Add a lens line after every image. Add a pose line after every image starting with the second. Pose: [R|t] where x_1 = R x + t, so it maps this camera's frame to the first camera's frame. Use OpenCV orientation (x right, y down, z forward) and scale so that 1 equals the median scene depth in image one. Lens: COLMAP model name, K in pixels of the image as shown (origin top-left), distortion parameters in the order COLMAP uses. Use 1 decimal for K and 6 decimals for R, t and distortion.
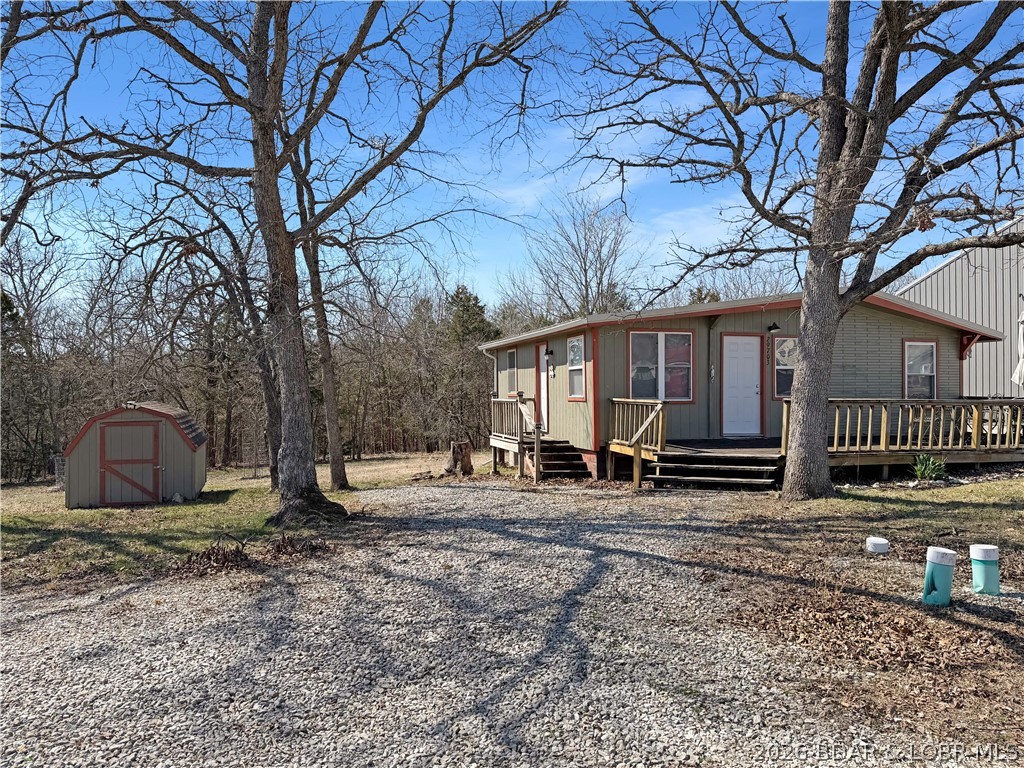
lens RADIAL K [[738.2, 0, 515.6], [0, 738.2, 385.8], [0, 0, 1]] dist [-0.004150, -0.009287]
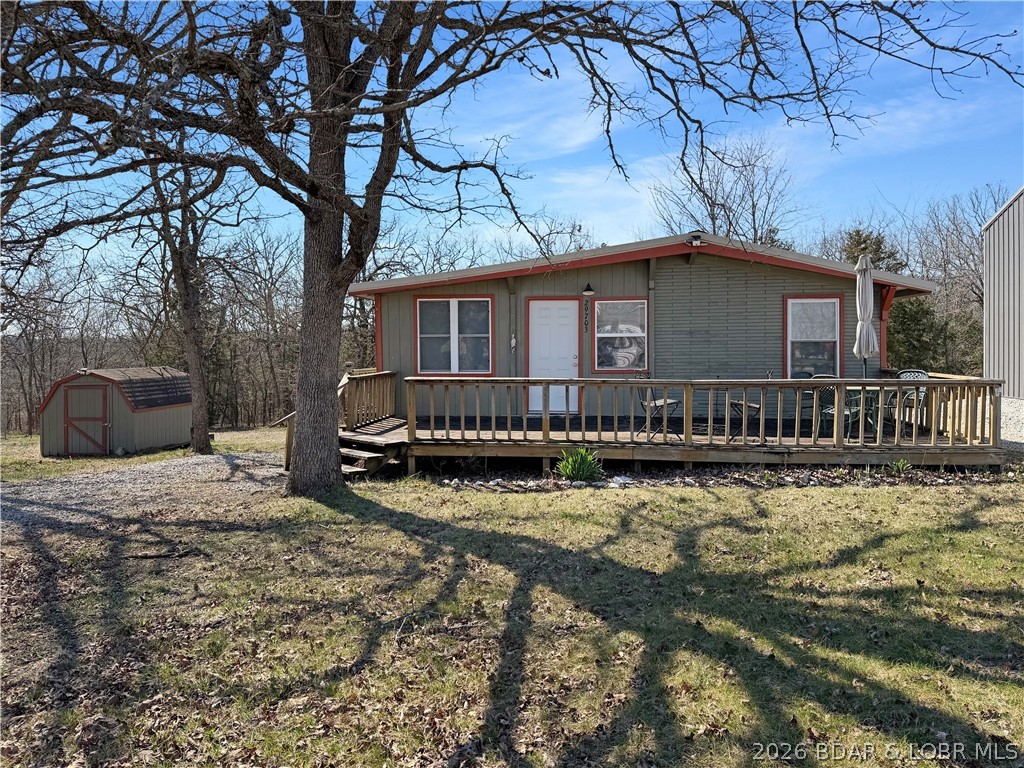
lens RADIAL K [[738.2, 0, 499.9], [0, 738.2, 354.5], [0, 0, 1]] dist [-0.004150, -0.009287]
pose [[0.921838, 0.000393, -0.387574, 0.563238], [0.004337, 0.999926, 0.011330, -0.012422], [0.387550, -0.012126, 0.921769, 0.163729]]
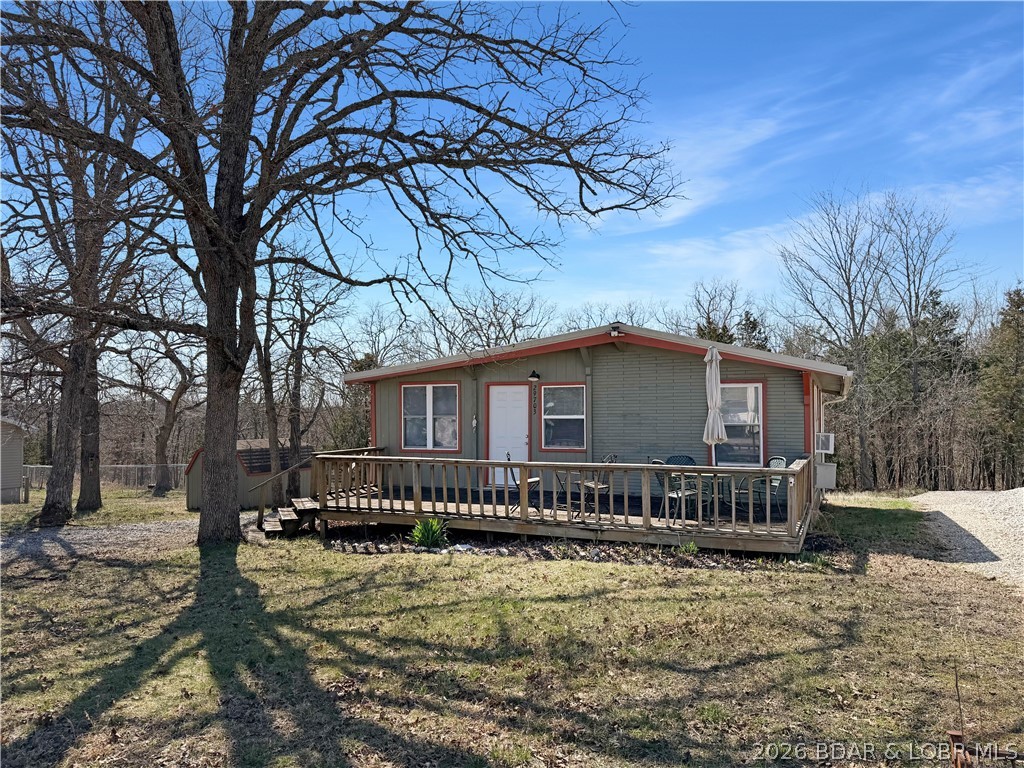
lens RADIAL K [[738.2, 0, 517.3], [0, 738.2, 386.7], [0, 0, 1]] dist [-0.004150, -0.009287]
pose [[0.784017, -0.025638, -0.620209, 0.884311], [0.004283, 0.999346, -0.035897, -0.029162], [0.620724, 0.025488, 0.783615, 0.232859]]
